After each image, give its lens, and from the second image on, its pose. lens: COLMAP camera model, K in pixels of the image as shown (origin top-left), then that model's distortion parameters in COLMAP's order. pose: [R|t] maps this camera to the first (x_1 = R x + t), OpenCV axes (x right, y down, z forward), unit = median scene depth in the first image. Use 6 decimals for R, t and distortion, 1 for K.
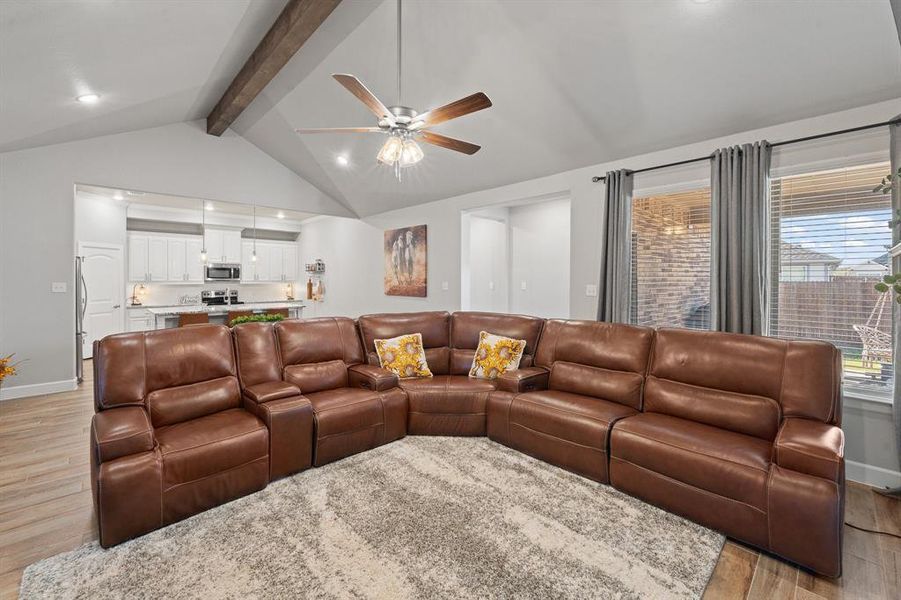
lens RADIAL K [[373.1, 0, 453.0], [0, 373.1, 285.4], [0, 0, 1]] dist [-0.000685, -0.000241]
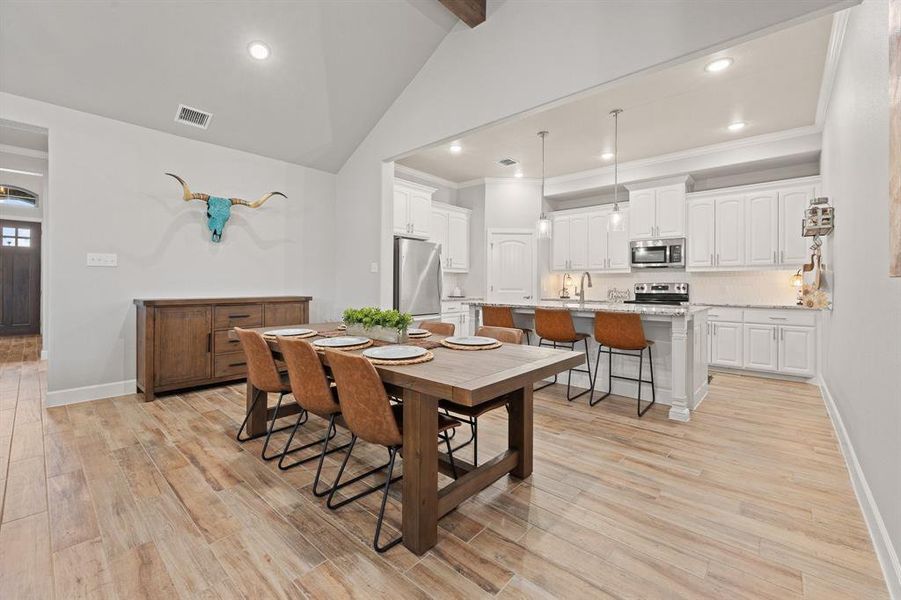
lens RADIAL K [[373.1, 0, 453.0], [0, 373.1, 285.4], [0, 0, 1]] dist [-0.000685, -0.000241]
pose [[0.078563, 0.001527, -0.996908, -0.014917], [-0.022642, 0.999744, -0.000253, 0.031841], [0.996652, 0.022592, 0.078577, 0.729243]]
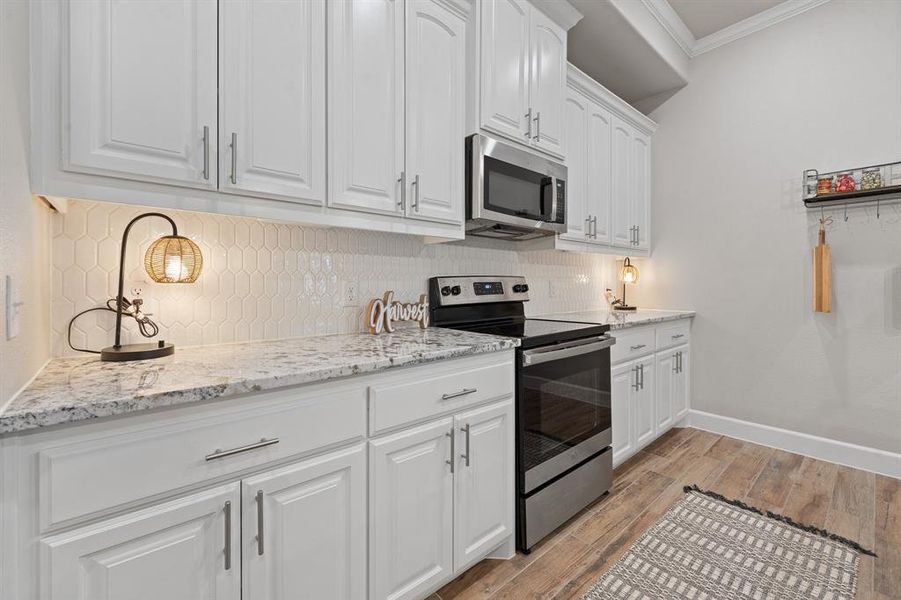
lens RADIAL K [[376.3, 0, 452.8], [0, 376.3, 288.0], [0, 0, 1]] dist [0.000038, -0.000006]
pose [[0.998517, -0.000952, -0.054425, -0.774872], [0.000522, 0.999969, -0.007912, 0.029042], [0.054431, 0.007872, 0.998486, 0.927724]]
